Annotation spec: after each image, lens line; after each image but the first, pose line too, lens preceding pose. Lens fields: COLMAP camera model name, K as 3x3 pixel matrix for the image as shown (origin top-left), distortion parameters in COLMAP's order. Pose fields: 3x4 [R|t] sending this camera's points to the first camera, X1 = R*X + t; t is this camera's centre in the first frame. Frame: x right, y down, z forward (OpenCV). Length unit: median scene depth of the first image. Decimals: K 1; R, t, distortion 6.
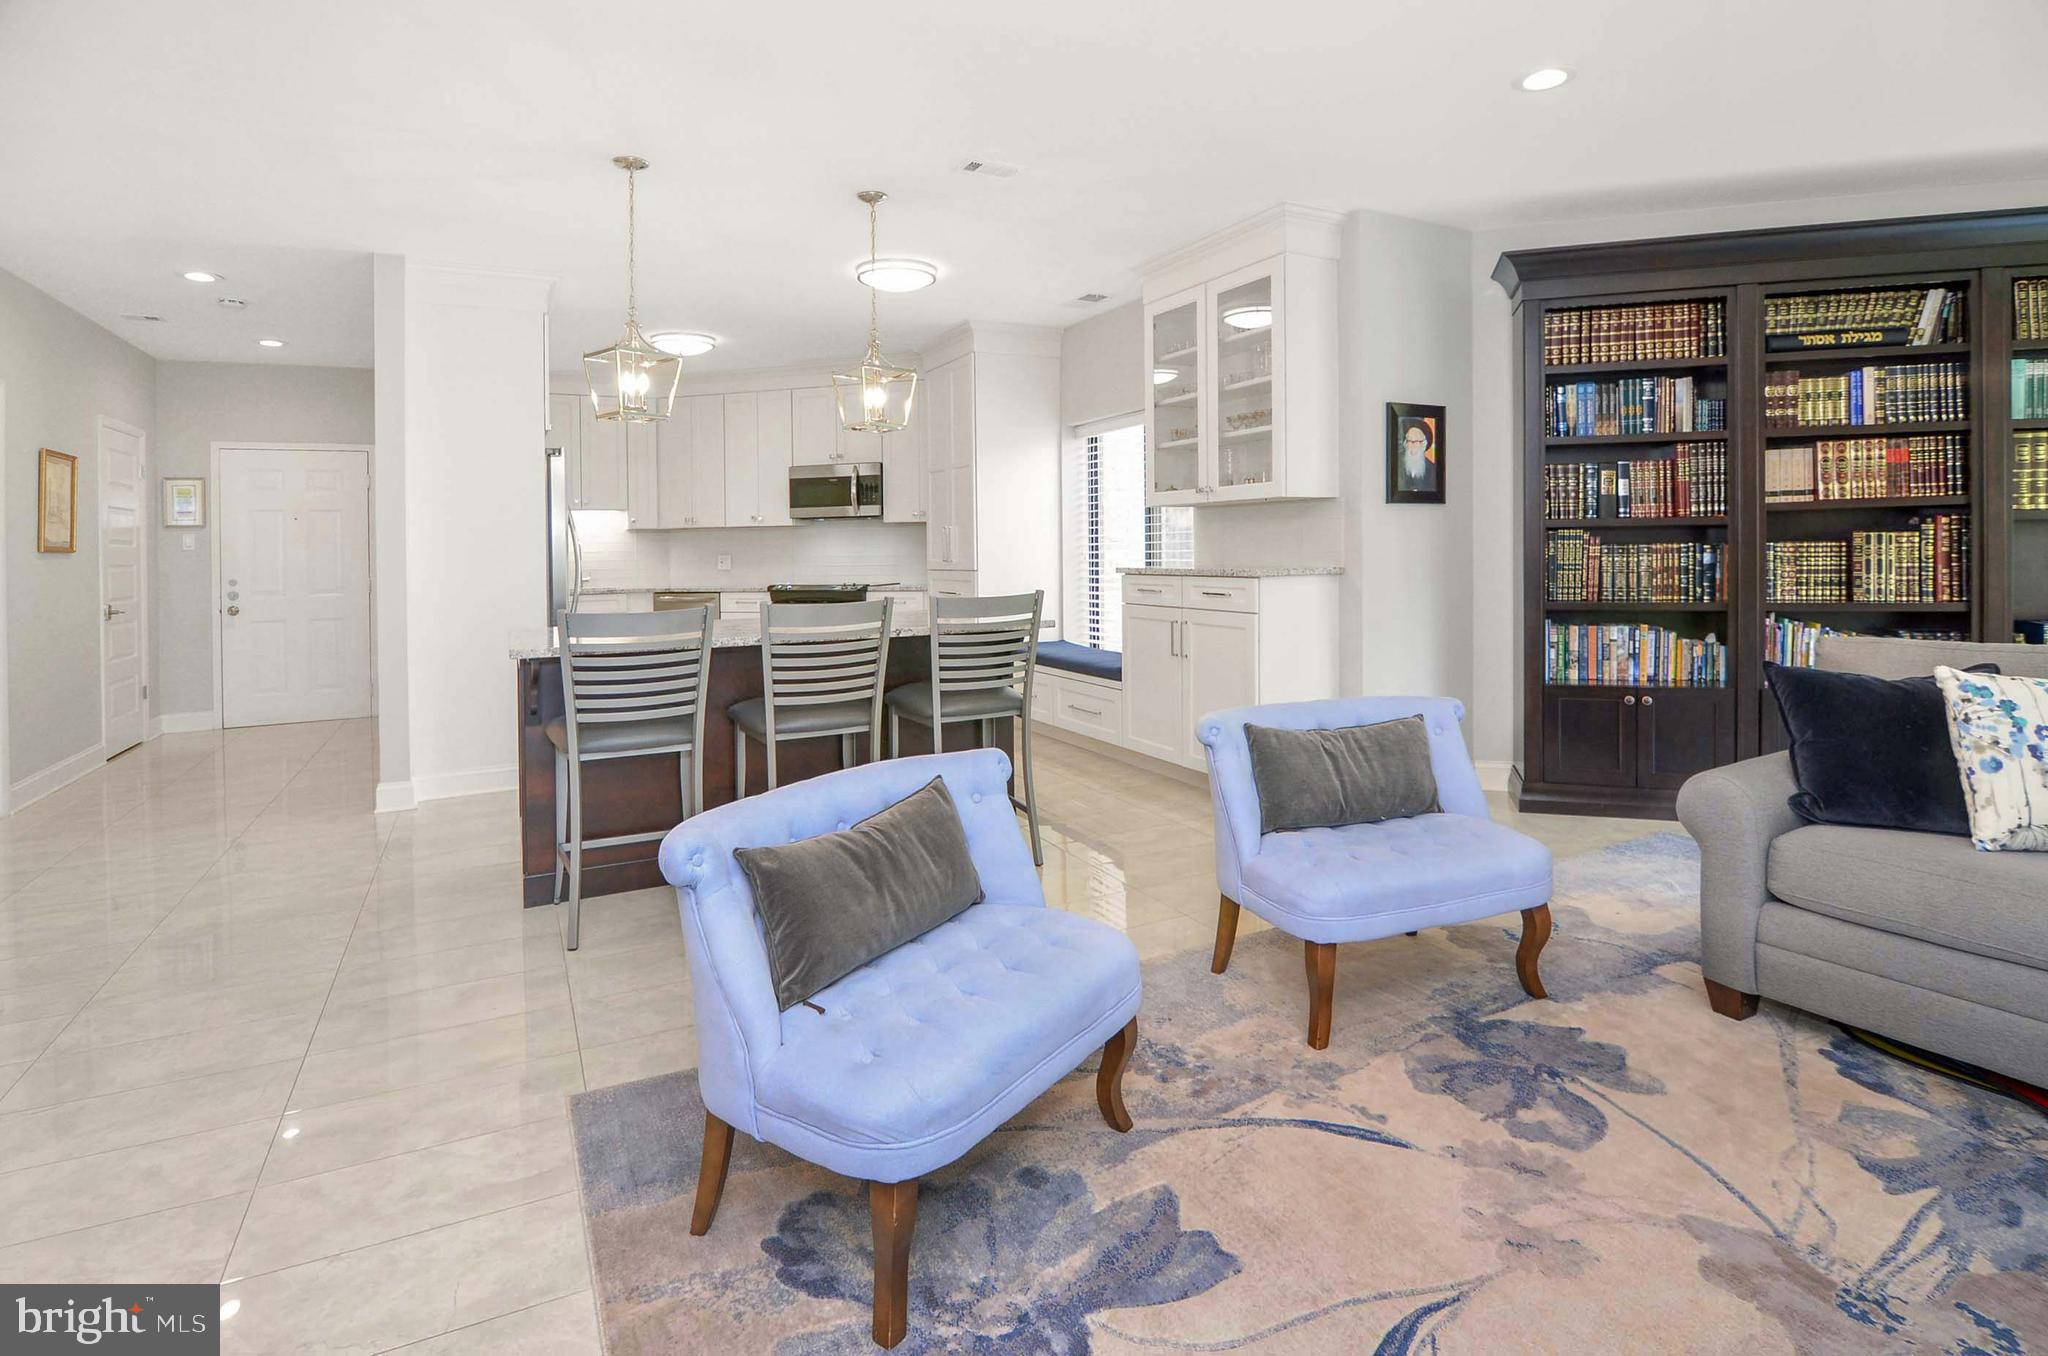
lens RADIAL K [[1020.0, 0, 1025.6], [0, 1020.0, 511.6], [0, 0, 1]] dist [0.001125, -0.000403]
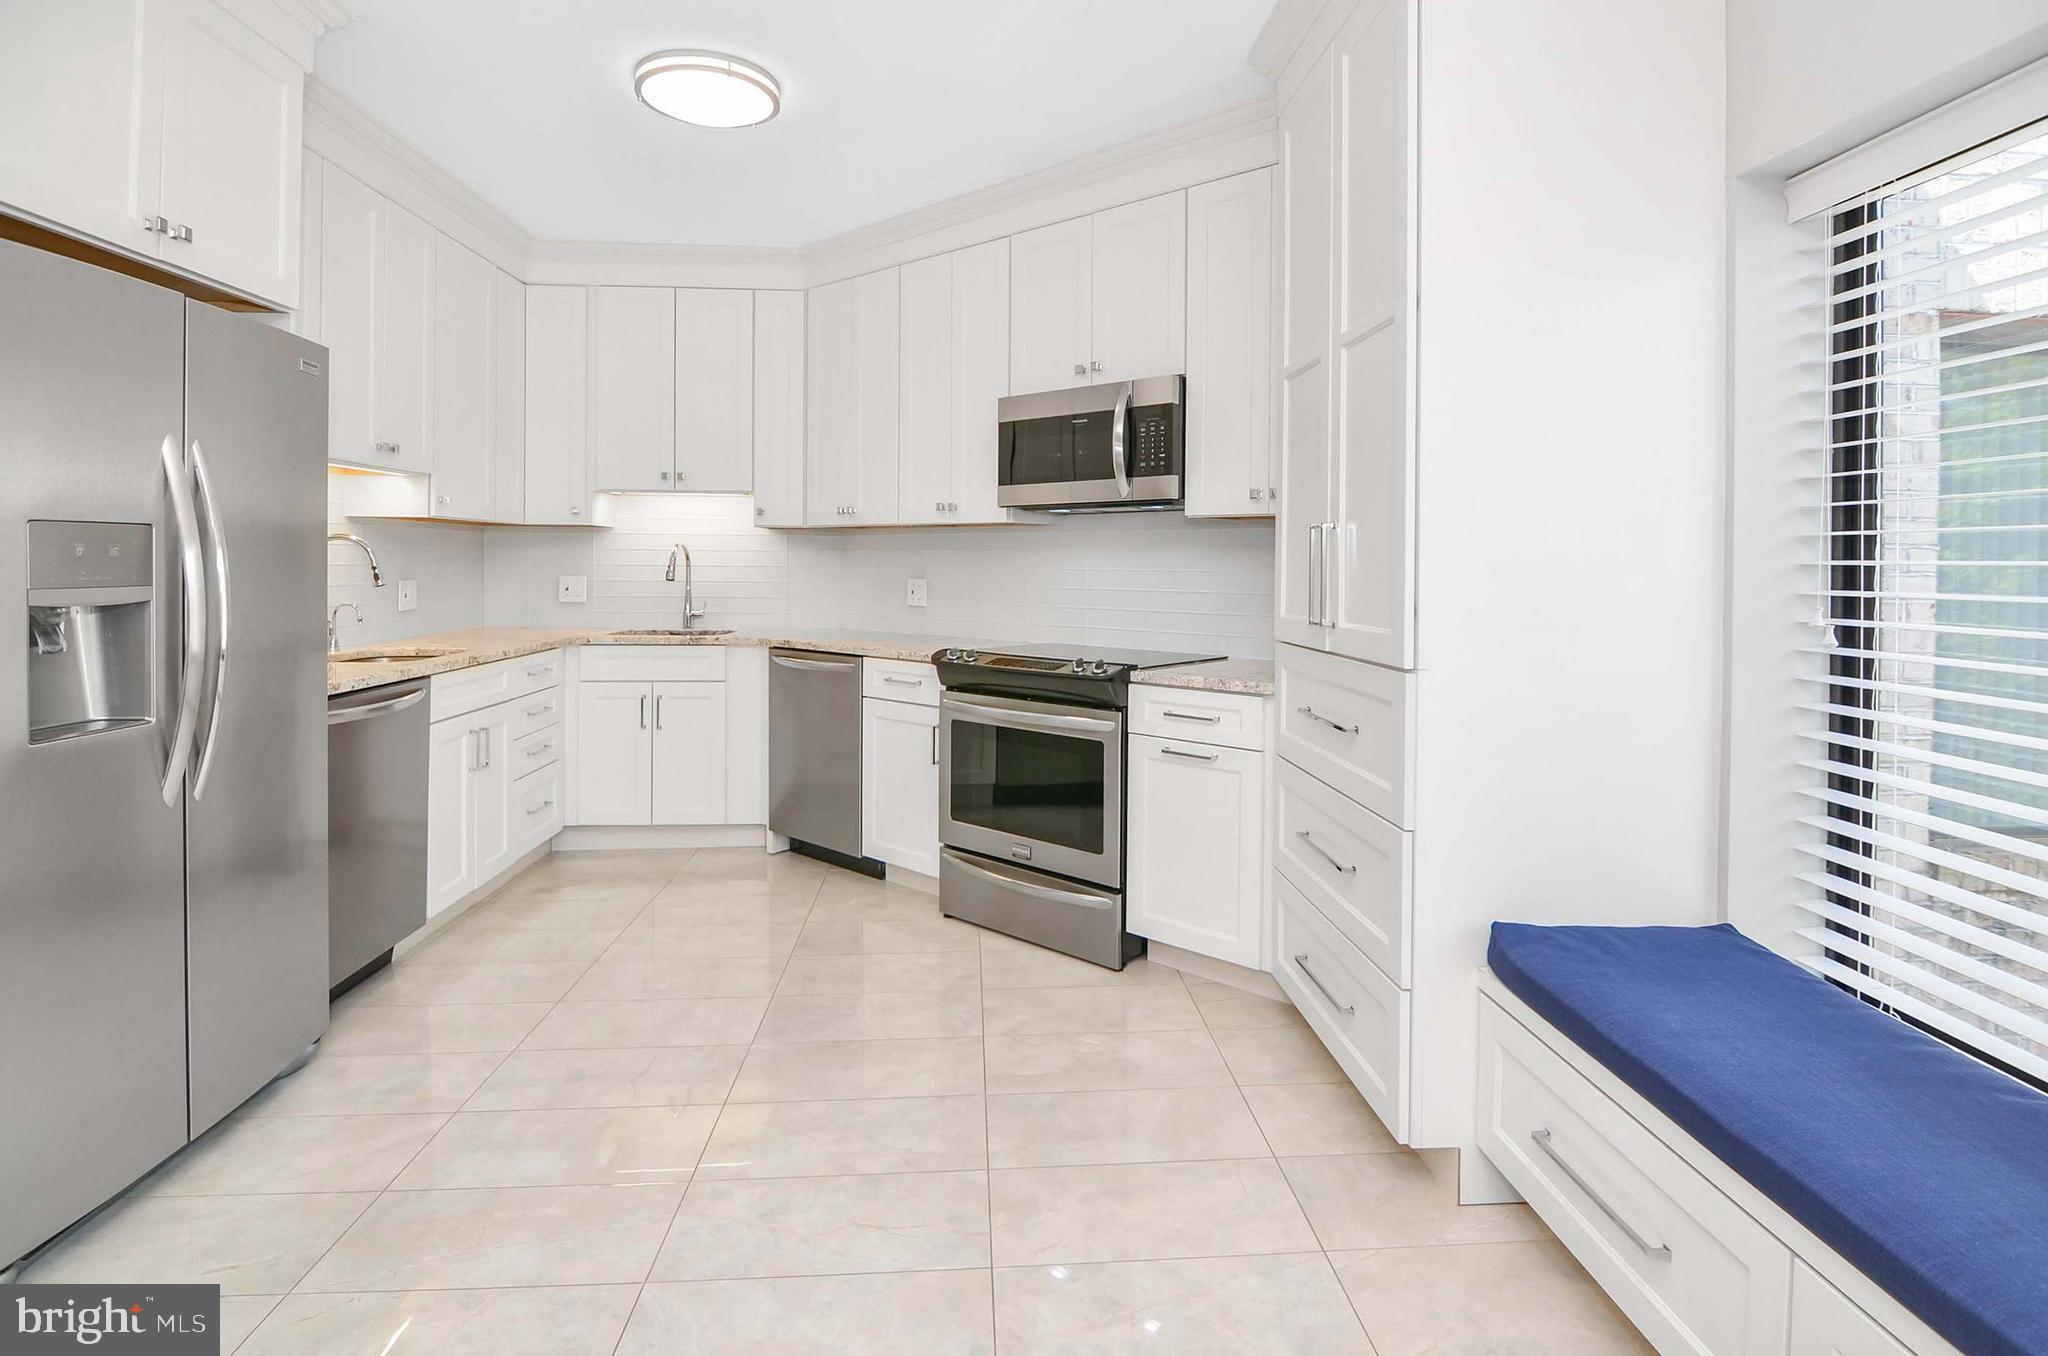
lens RADIAL K [[1037.3, 0, 1051.7], [0, 1037.3, 571.9], [0, 0, 1]] dist [-0.000644, -0.016848]
pose [[0.921854, 0.027718, -0.386544, -0.025212], [-0.009075, 0.998709, 0.049972, 0.014644], [0.387430, -0.042559, 0.920916, 0.661566]]
